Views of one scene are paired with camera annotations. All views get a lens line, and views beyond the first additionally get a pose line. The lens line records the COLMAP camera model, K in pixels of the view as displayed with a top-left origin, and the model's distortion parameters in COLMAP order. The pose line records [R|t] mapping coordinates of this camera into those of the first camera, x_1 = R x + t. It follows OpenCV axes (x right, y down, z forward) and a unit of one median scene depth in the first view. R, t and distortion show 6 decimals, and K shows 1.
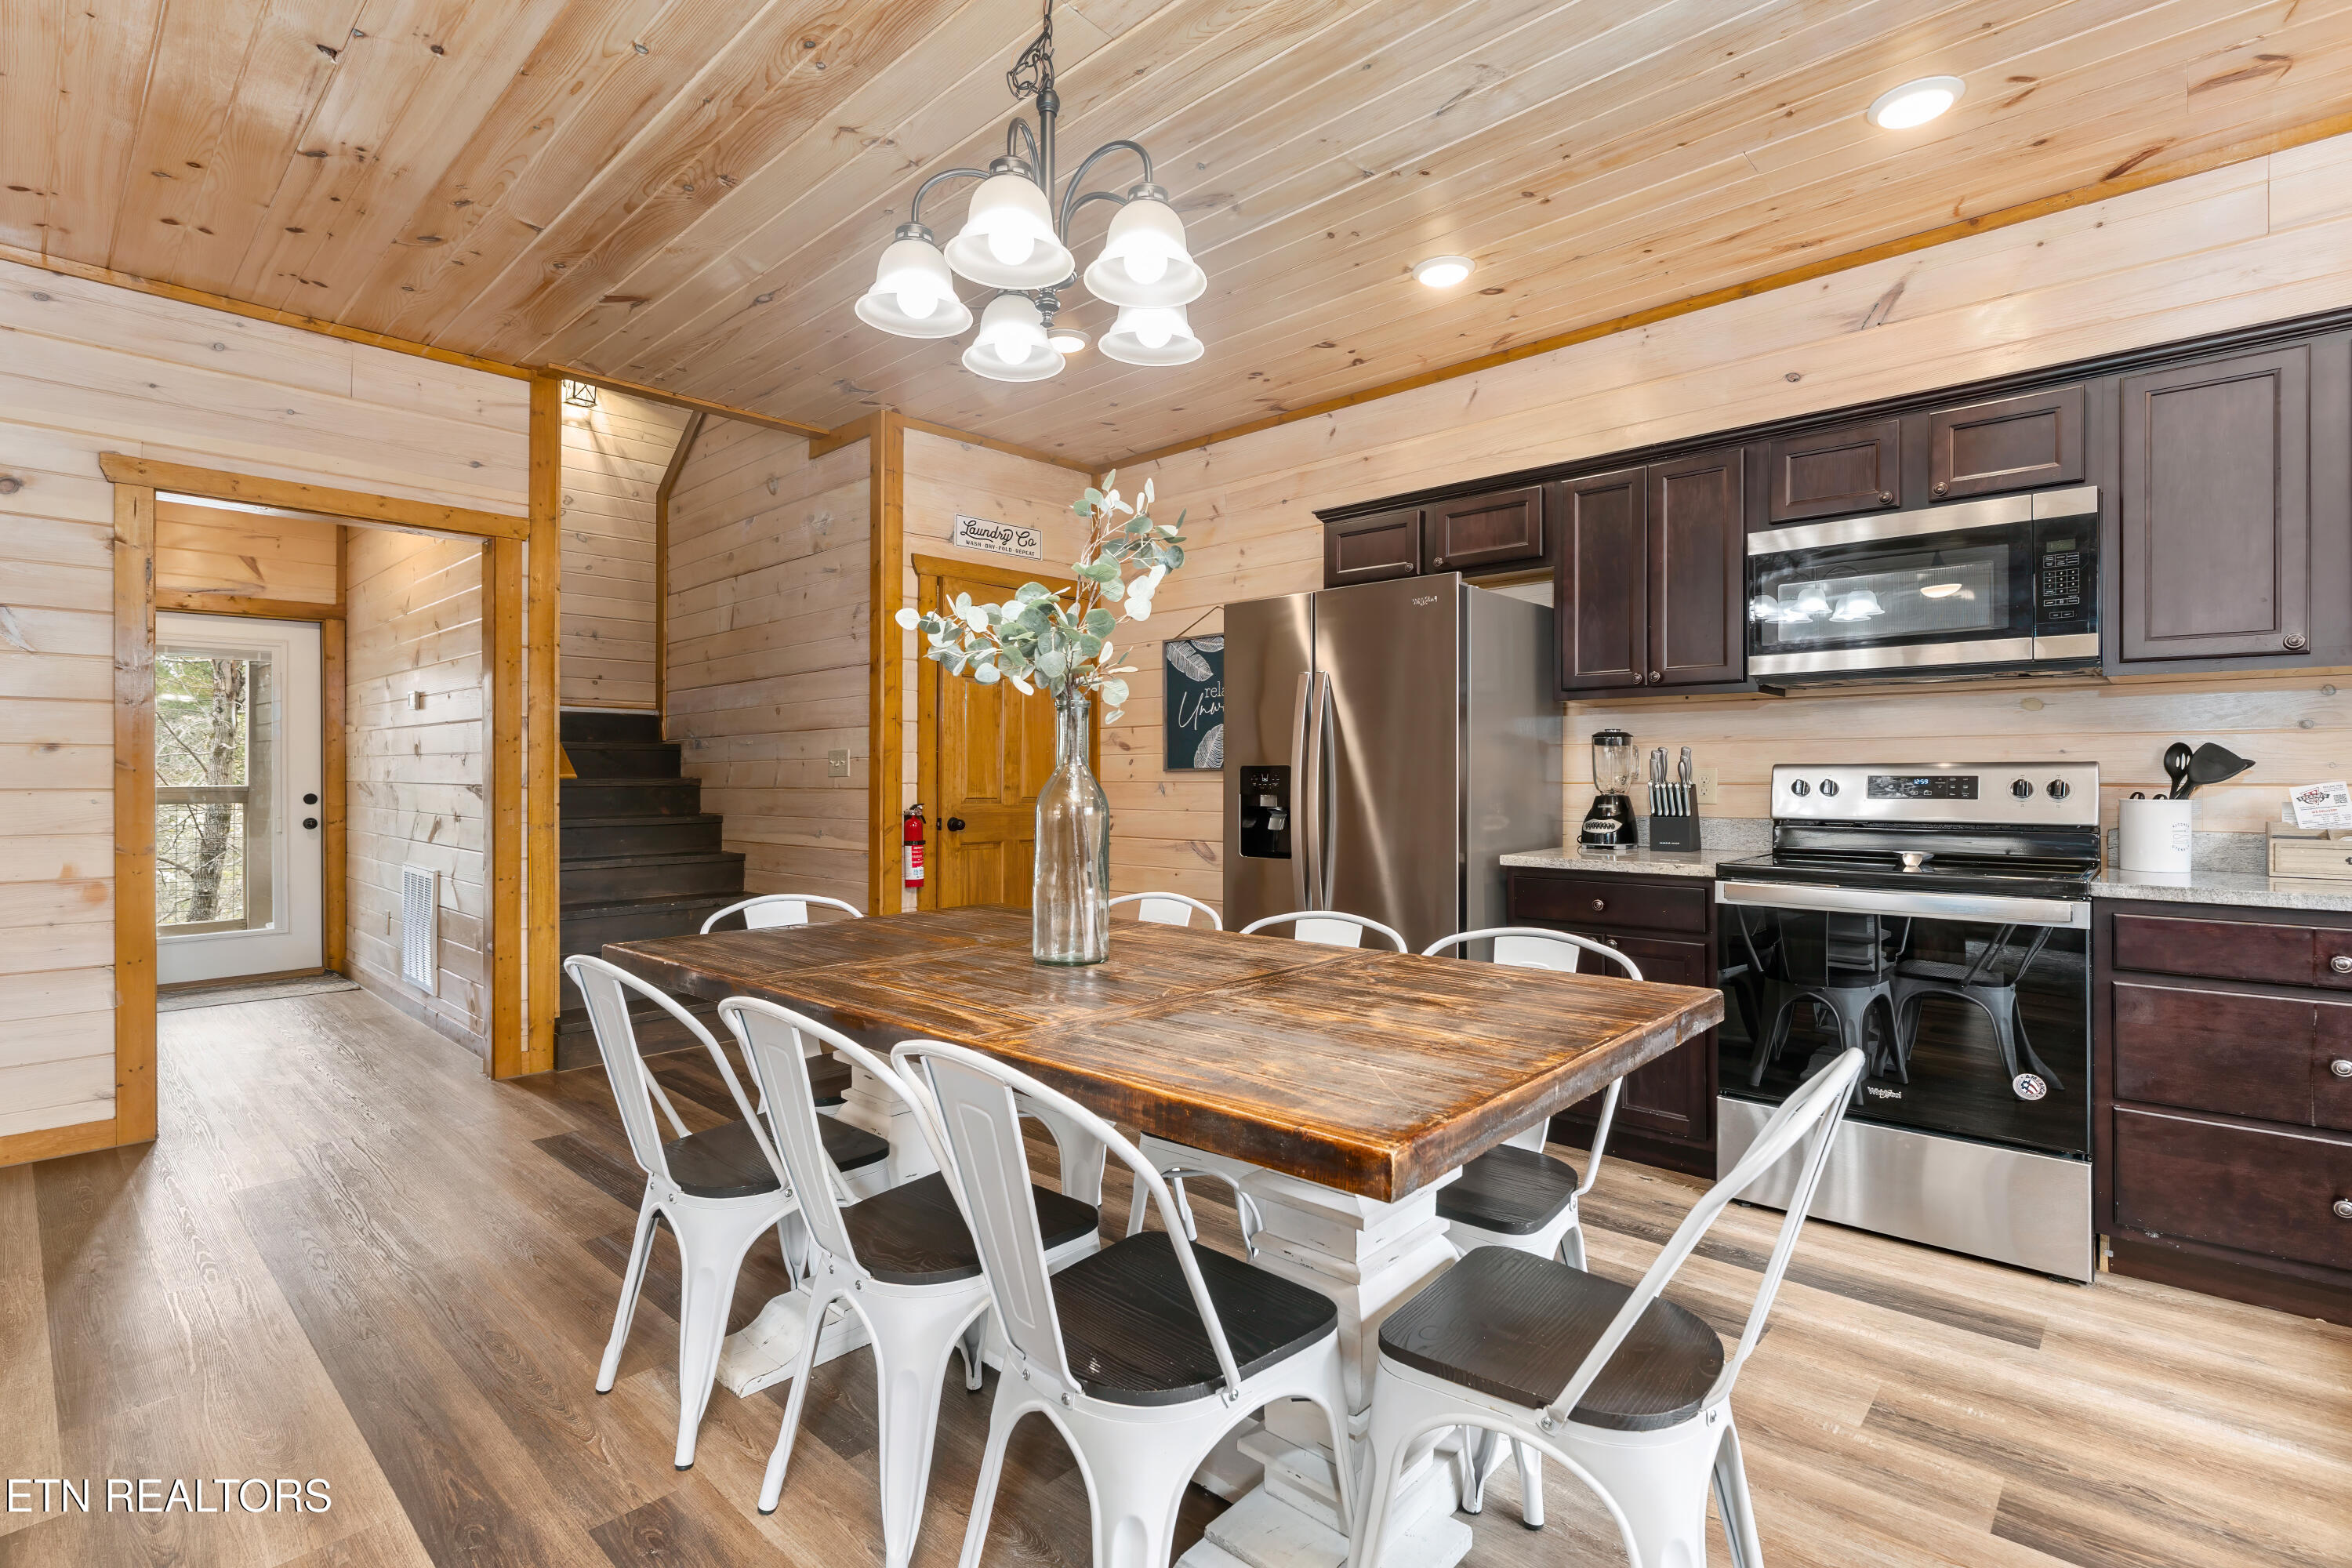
lens RADIAL K [[1094.6, 0, 1203.5], [0, 1094.6, 770.5], [0, 0, 1]] dist [-0.000955, -0.000104]
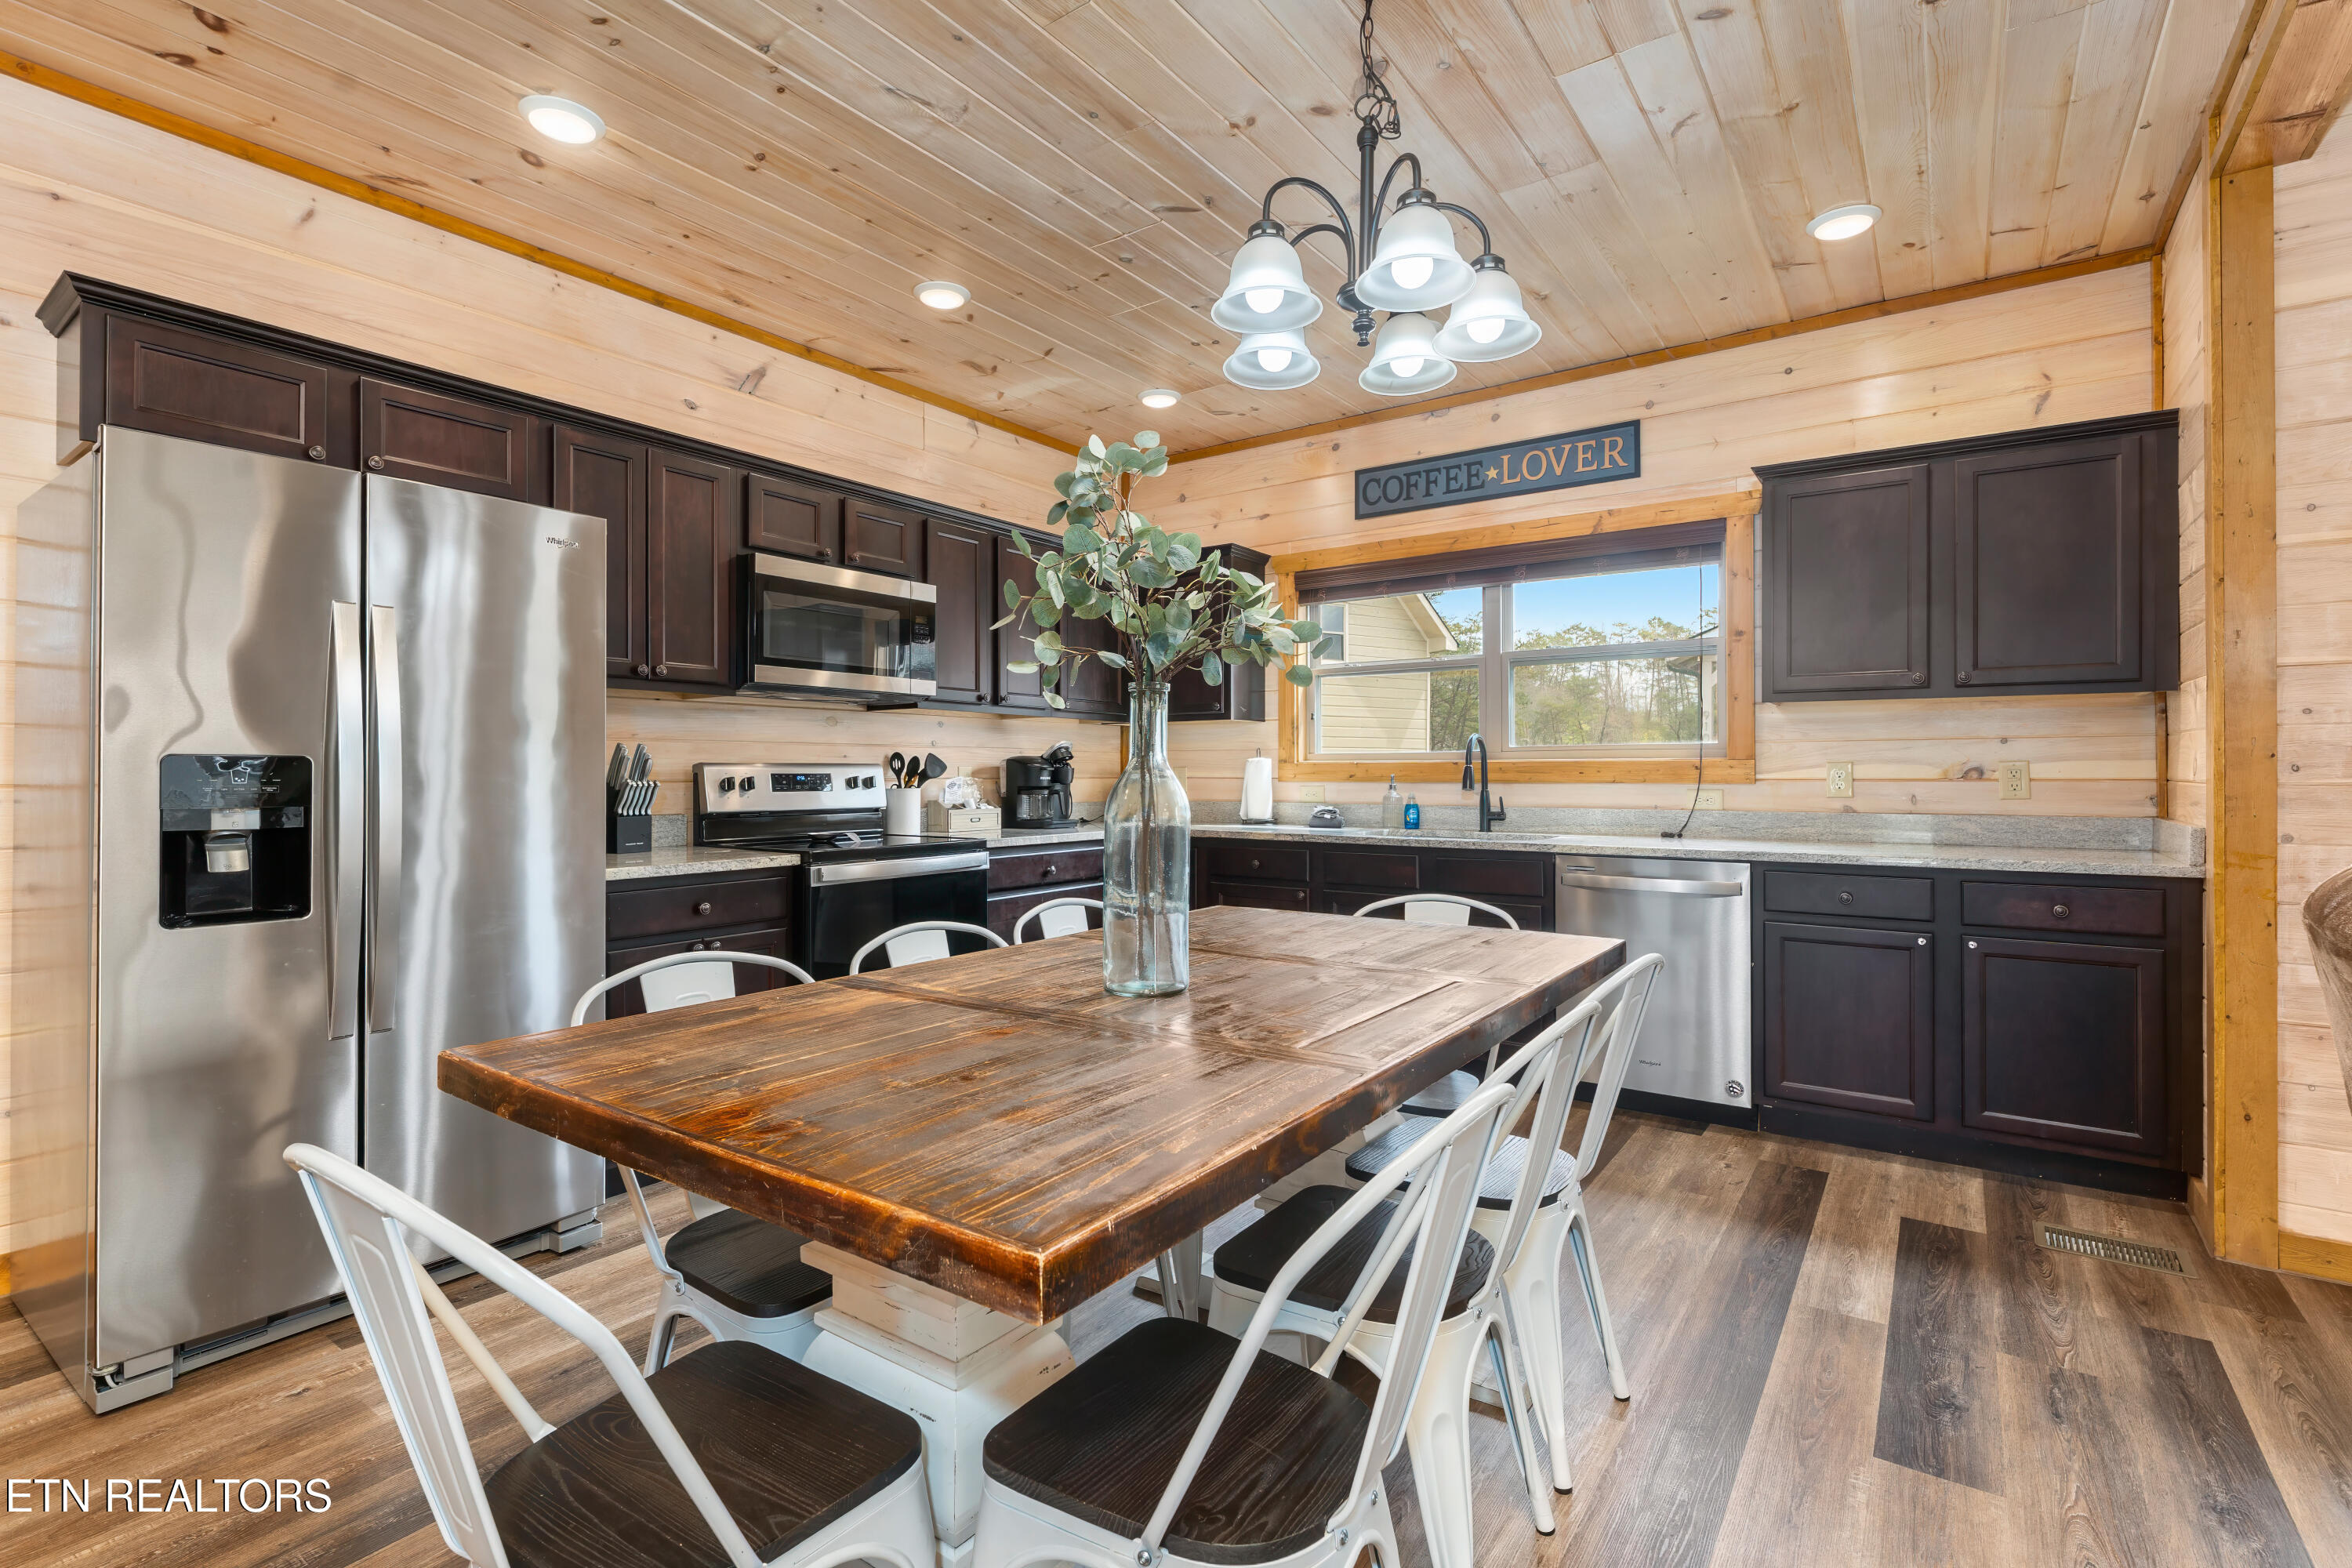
lens RADIAL K [[1094.6, 0, 1156.5], [0, 1094.6, 764.6], [0, 0, 1]] dist [-0.000955, -0.000104]
pose [[-0.099110, 0.007717, 0.995047, -0.718259], [-0.003684, 0.999960, -0.008122, 0.004036], [-0.995070, -0.004471, -0.099078, 0.803084]]
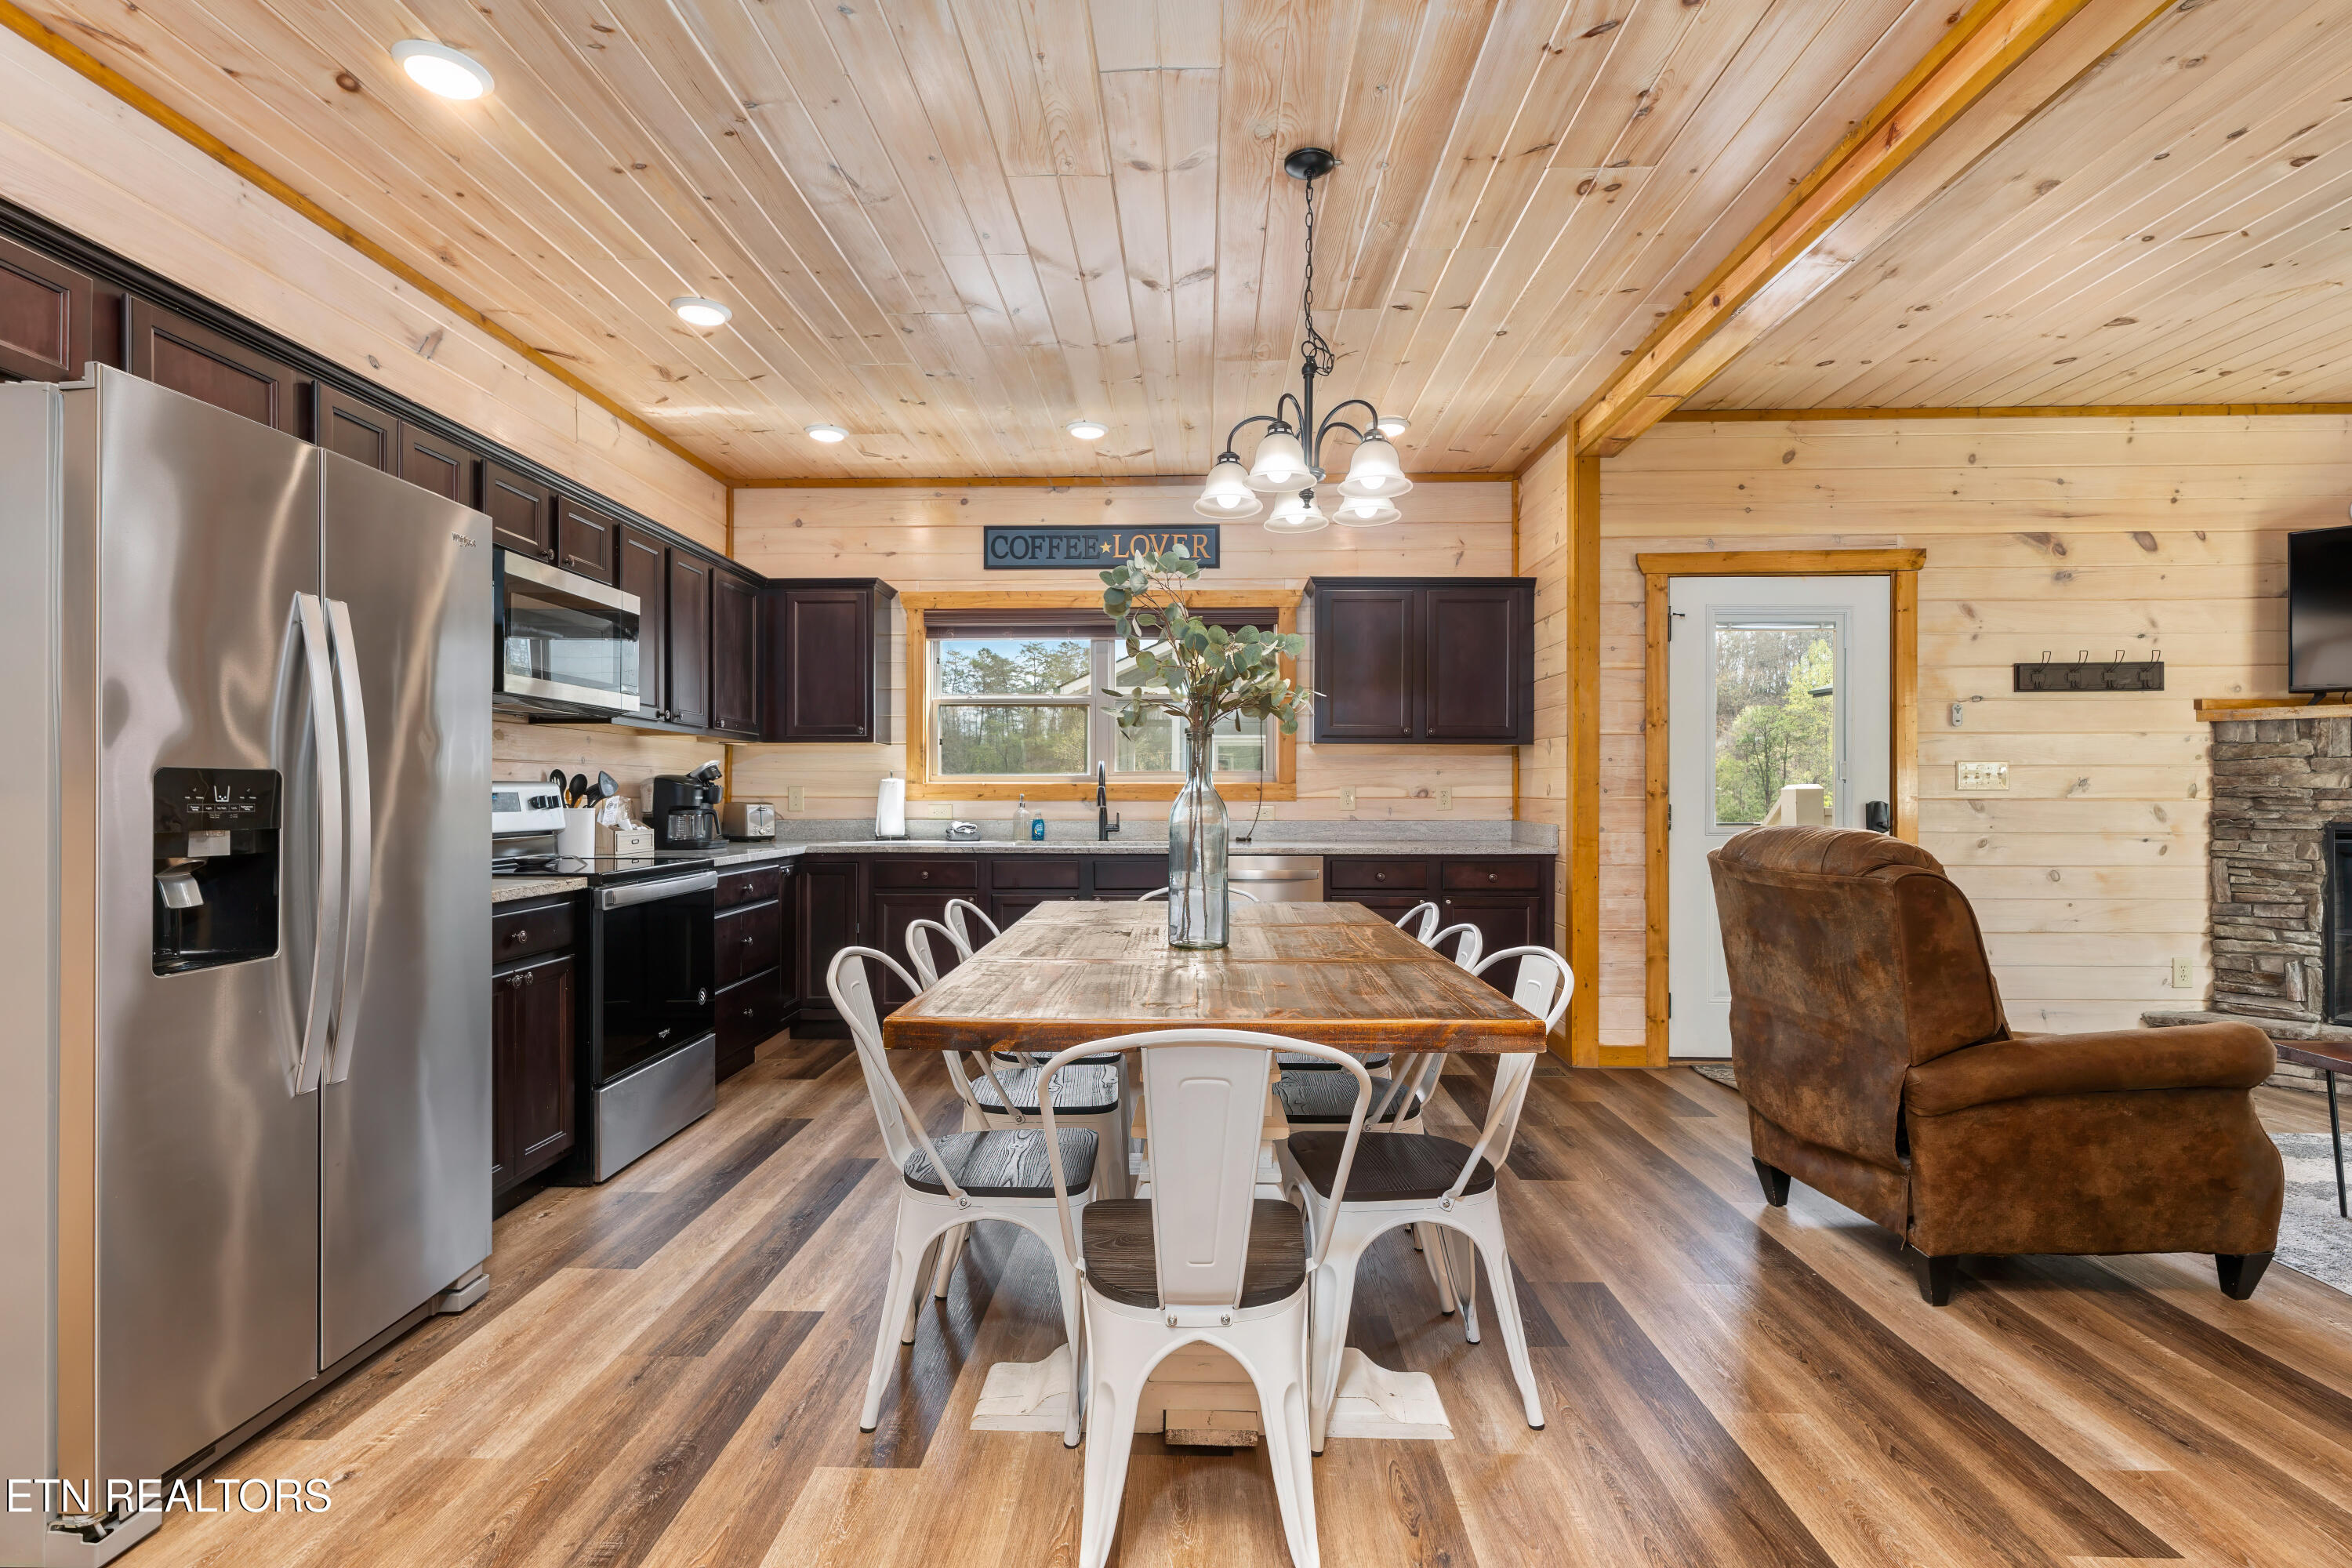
lens RADIAL K [[1094.6, 0, 1188.1], [0, 1094.6, 788.6], [0, 0, 1]] dist [-0.000955, -0.000104]
pose [[-0.647651, 0.003274, 0.761930, -0.761340], [-0.003807, 0.999964, -0.007533, 0.008002], [-0.761927, -0.007779, -0.647616, 1.329064]]
